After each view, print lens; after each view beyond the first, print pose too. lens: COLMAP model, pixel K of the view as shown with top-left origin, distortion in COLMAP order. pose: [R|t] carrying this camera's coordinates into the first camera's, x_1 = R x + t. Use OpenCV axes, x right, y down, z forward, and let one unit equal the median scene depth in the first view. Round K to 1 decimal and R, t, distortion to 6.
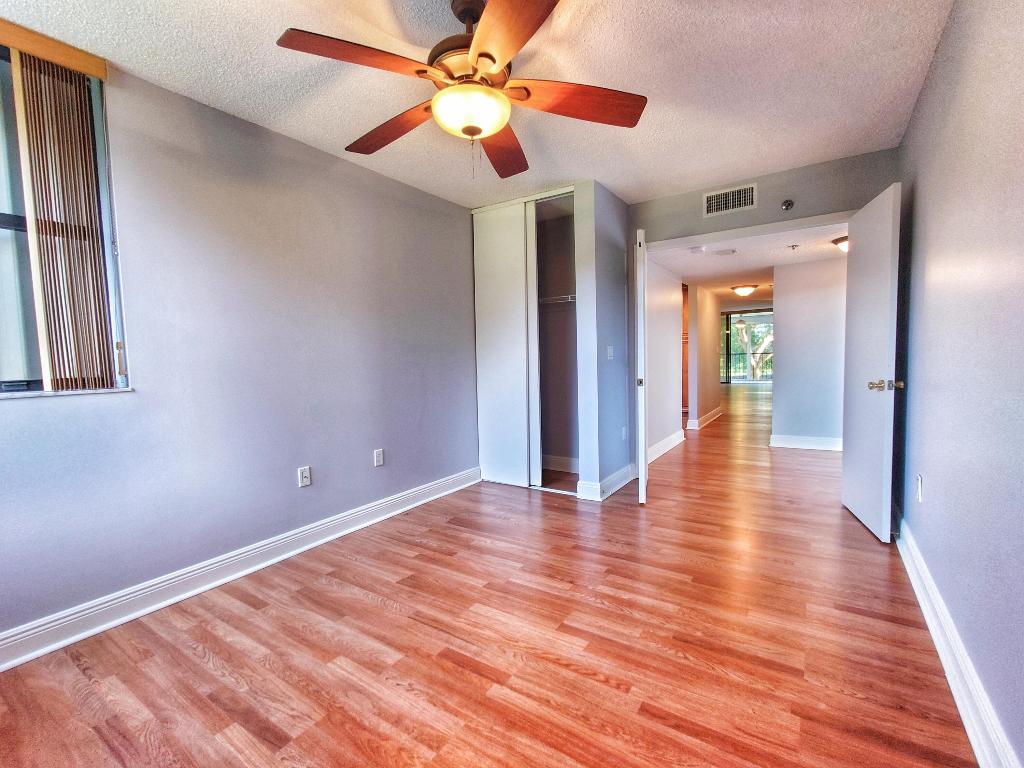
lens RADIAL K [[465.4, 0, 512.9], [0, 465.4, 385.1], [0, 0, 1]] dist [0.002739, -0.000467]
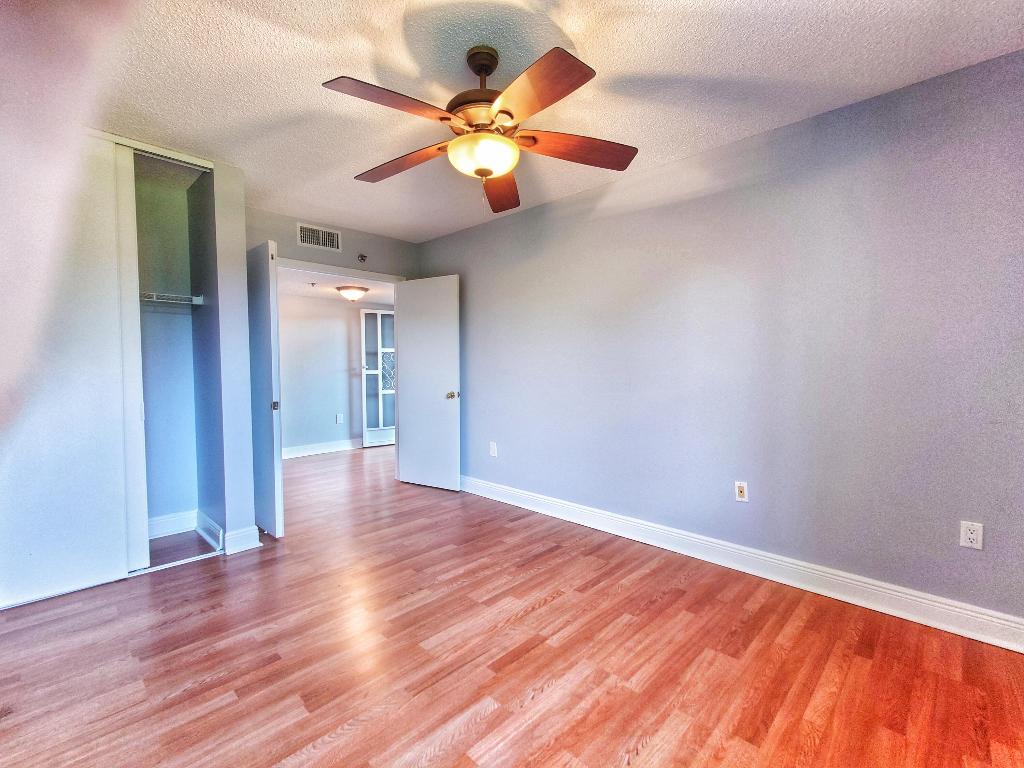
lens RADIAL K [[465.4, 0, 514.1], [0, 465.4, 385.4], [0, 0, 1]] dist [0.002739, -0.000467]
pose [[0.167928, -0.017858, 0.985637, -1.136309], [0.061187, 0.998097, 0.007659, -0.046159], [-0.983899, 0.059022, 0.168701, 0.754858]]
